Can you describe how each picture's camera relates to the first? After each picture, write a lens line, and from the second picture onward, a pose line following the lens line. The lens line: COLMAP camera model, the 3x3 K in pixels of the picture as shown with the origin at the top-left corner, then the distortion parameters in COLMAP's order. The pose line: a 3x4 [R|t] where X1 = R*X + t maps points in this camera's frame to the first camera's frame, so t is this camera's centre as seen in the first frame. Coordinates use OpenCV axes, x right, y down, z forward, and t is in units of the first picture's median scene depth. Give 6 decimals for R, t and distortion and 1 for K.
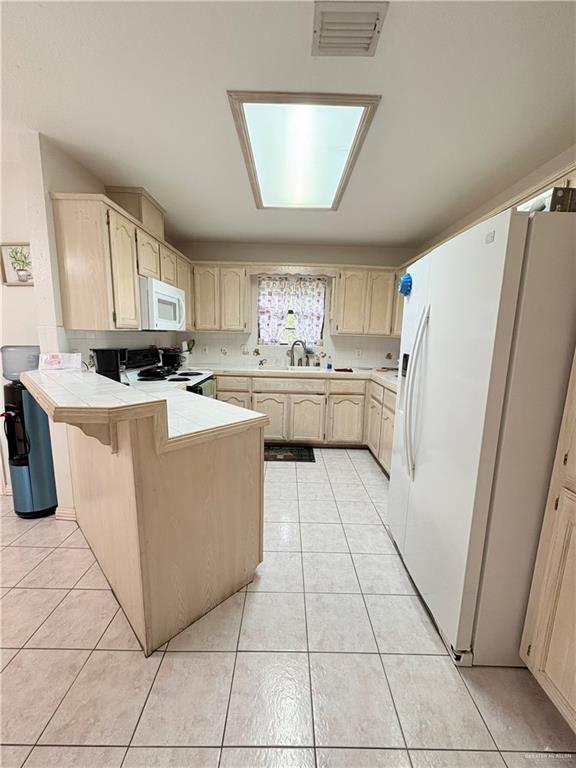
lens RADIAL K [[307.0, 0, 286.8], [0, 307.0, 383.0], [0, 0, 1]] dist [-0.000118, 0.000528]
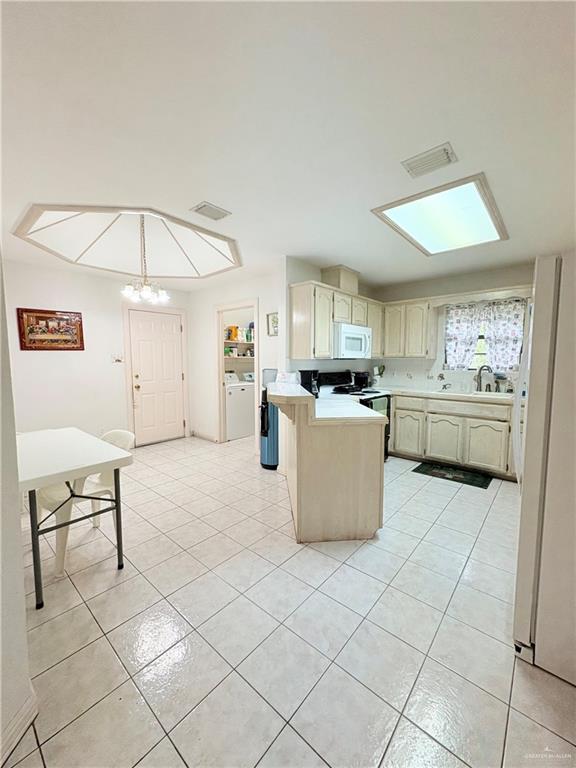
lens RADIAL K [[307.0, 0, 284.6], [0, 307.0, 381.8], [0, 0, 1]] dist [-0.000118, 0.000528]
pose [[0.748302, 0.026366, -0.662834, 0.286895], [-0.088511, 0.994244, -0.060375, 0.040546], [0.657427, 0.103847, 0.746328, -0.206856]]
